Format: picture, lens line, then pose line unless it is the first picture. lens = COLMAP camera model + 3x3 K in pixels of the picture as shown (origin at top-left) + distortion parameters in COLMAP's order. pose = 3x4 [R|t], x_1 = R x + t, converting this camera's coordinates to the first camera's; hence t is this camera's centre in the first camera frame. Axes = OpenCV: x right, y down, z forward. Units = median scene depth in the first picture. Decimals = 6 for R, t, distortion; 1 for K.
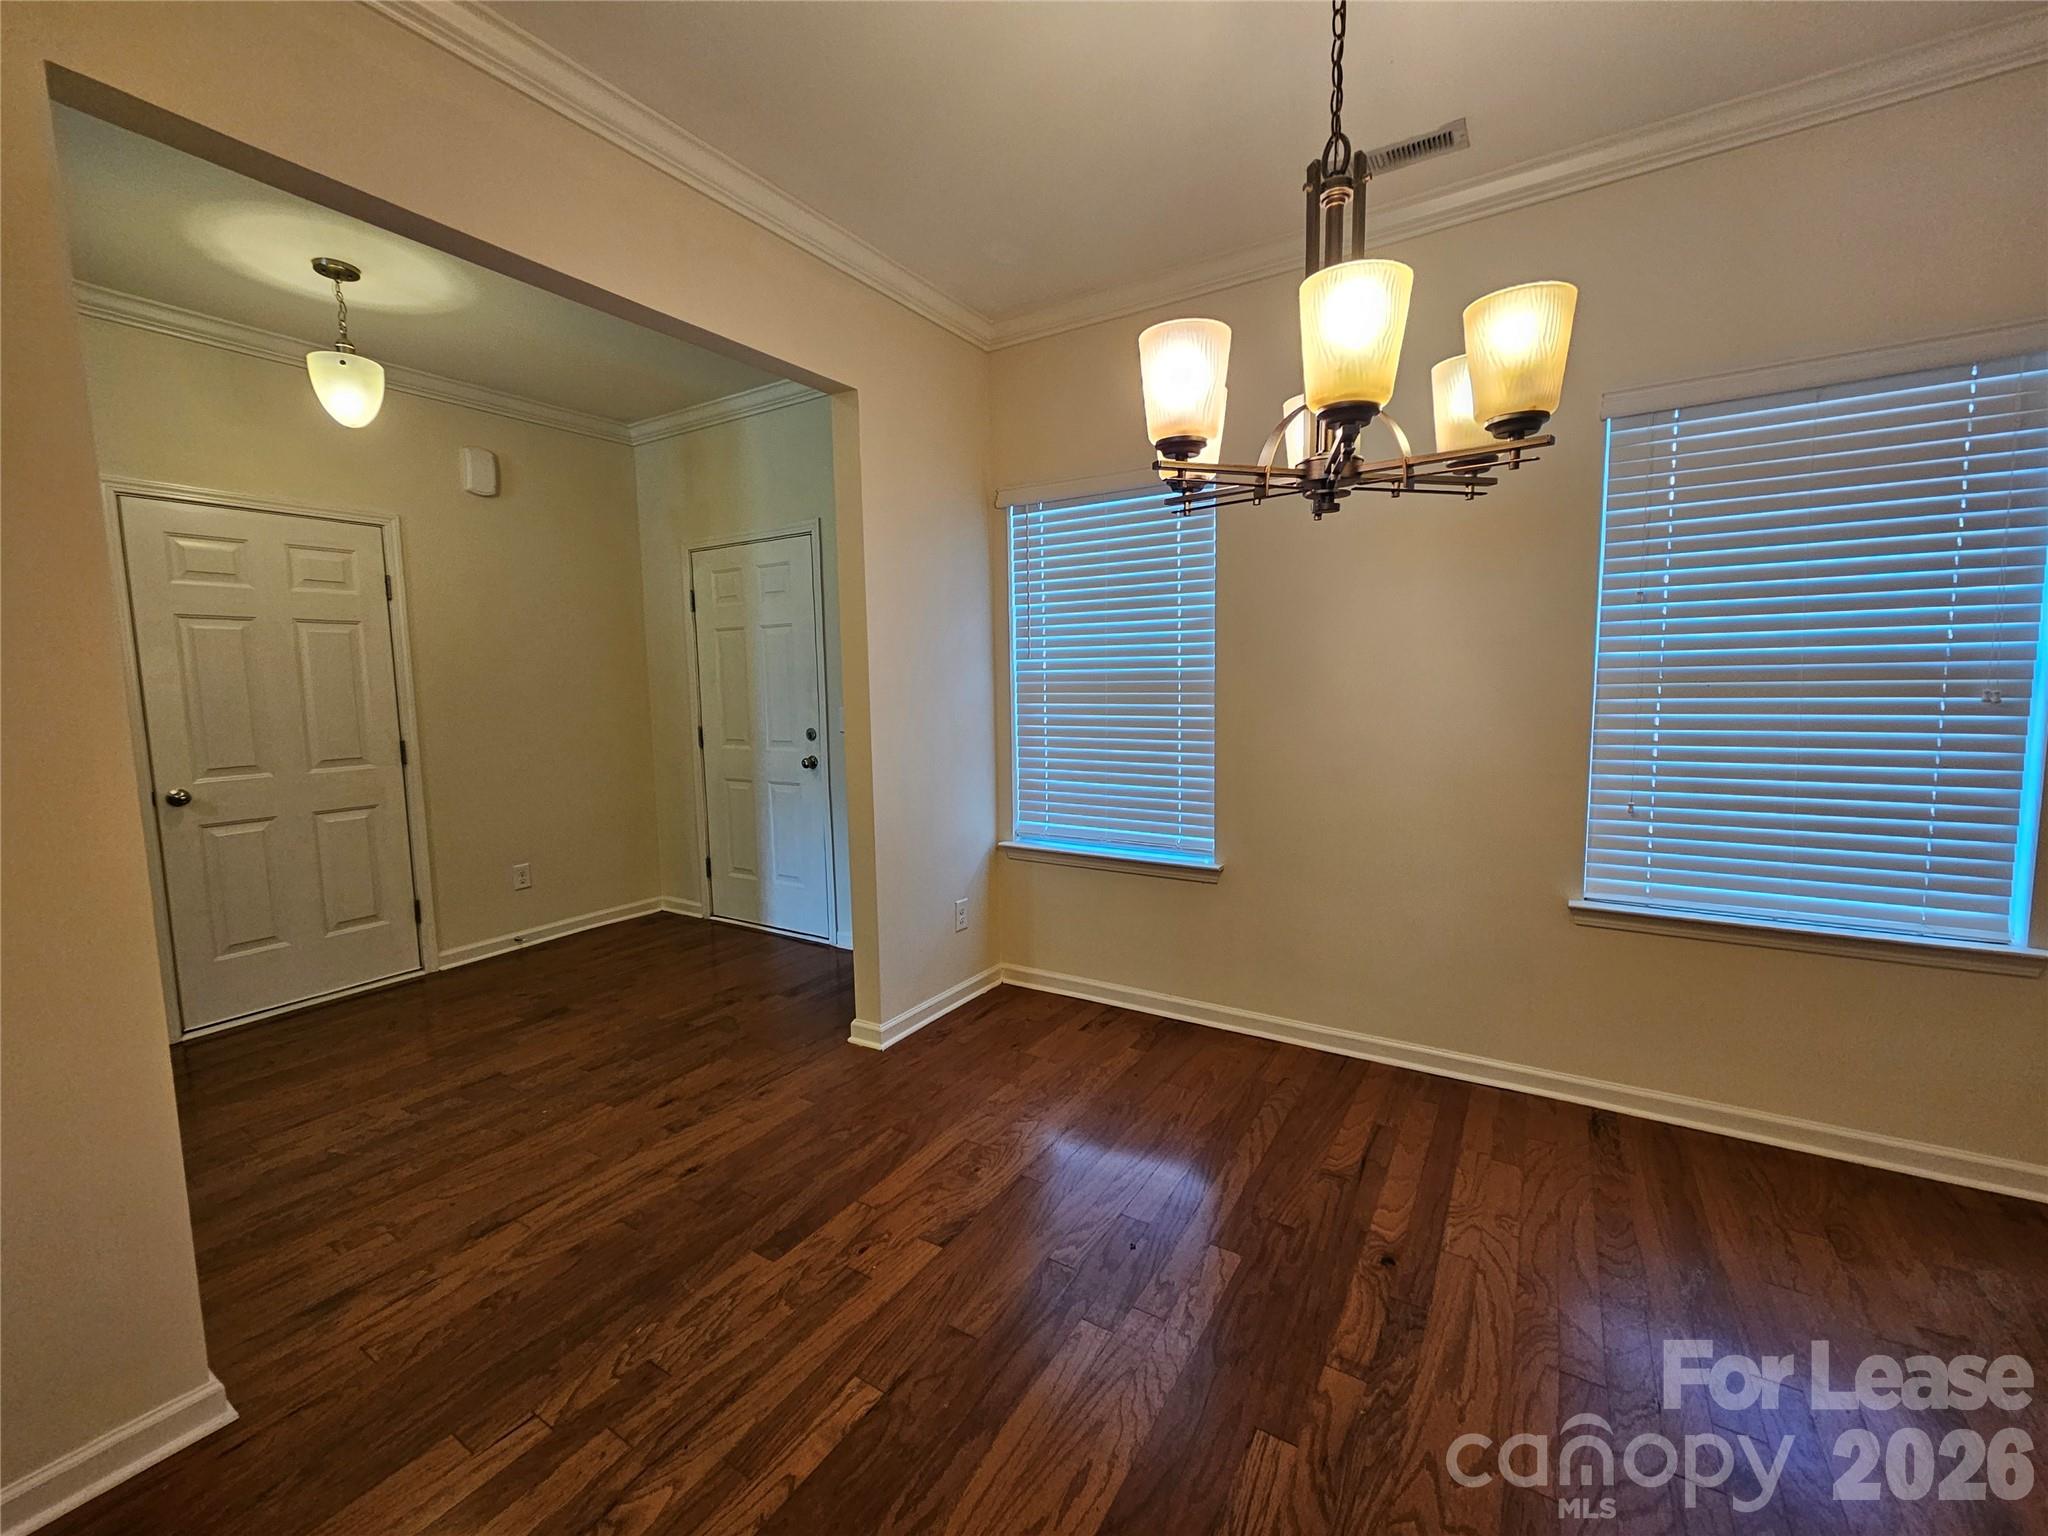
lens RADIAL K [[836.6, 0, 1021.5], [0, 836.6, 762.6], [0, 0, 1]] dist [-0.002841, -0.000115]
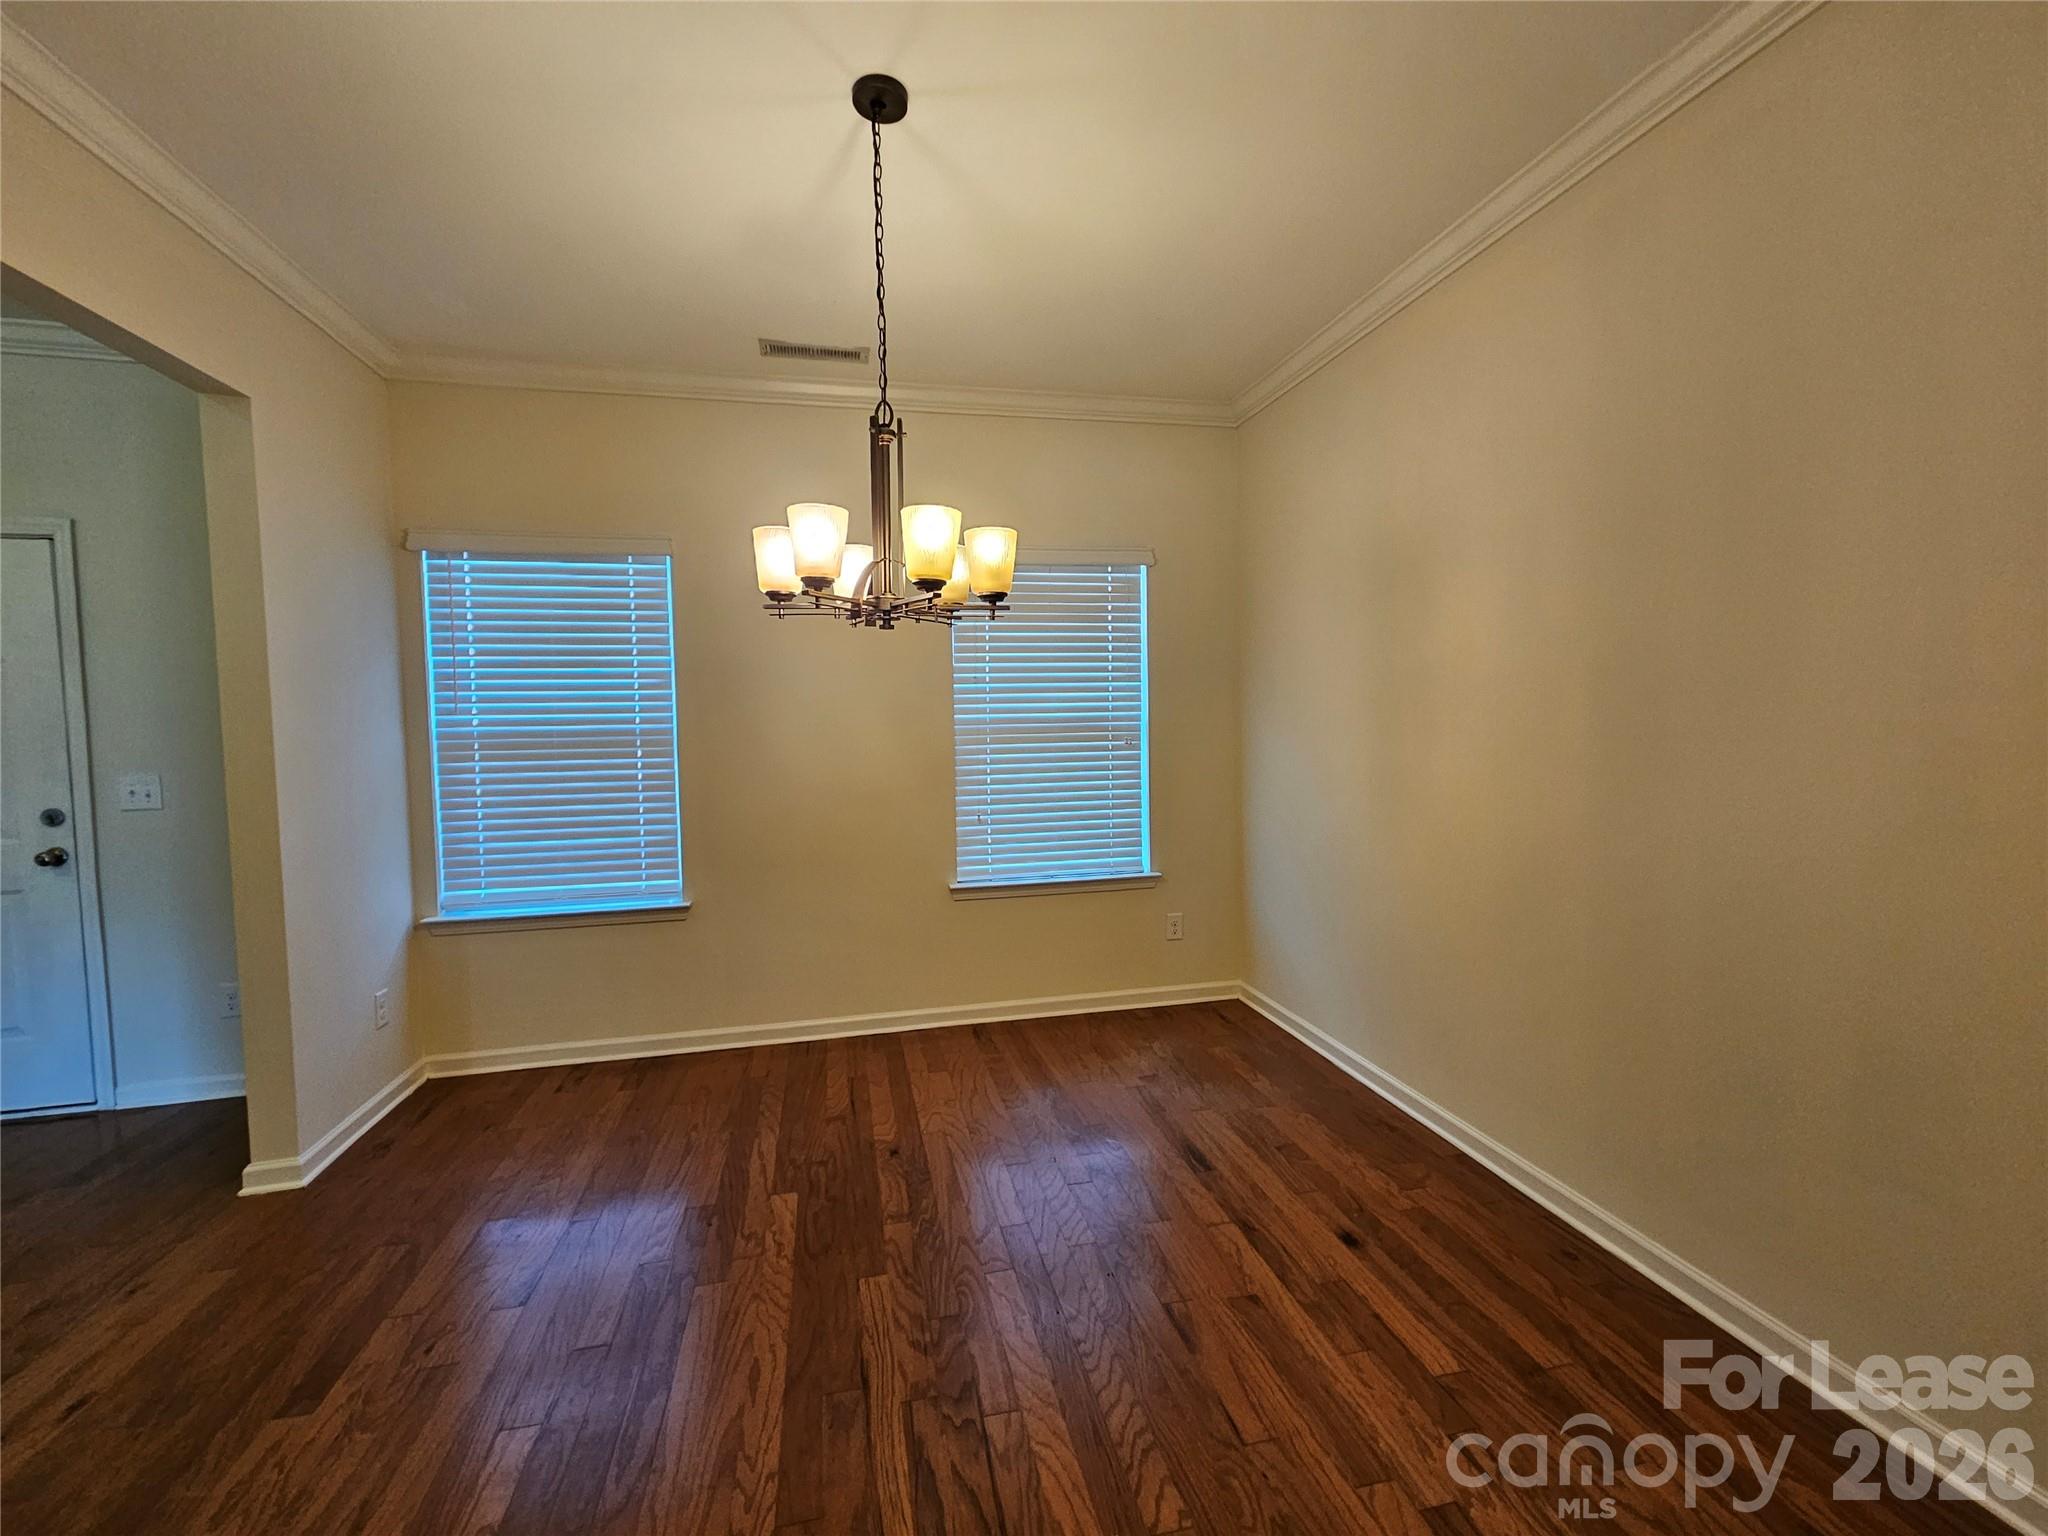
lens RADIAL K [[836.6, 0, 1024.4], [0, 836.6, 766.3], [0, 0, 1]] dist [-0.002841, -0.000115]
pose [[0.703941, -0.034534, 0.709419, -0.286048], [0.076839, 0.996658, -0.027729, 0.010276], [-0.706090, 0.074030, 0.704241, -0.135085]]
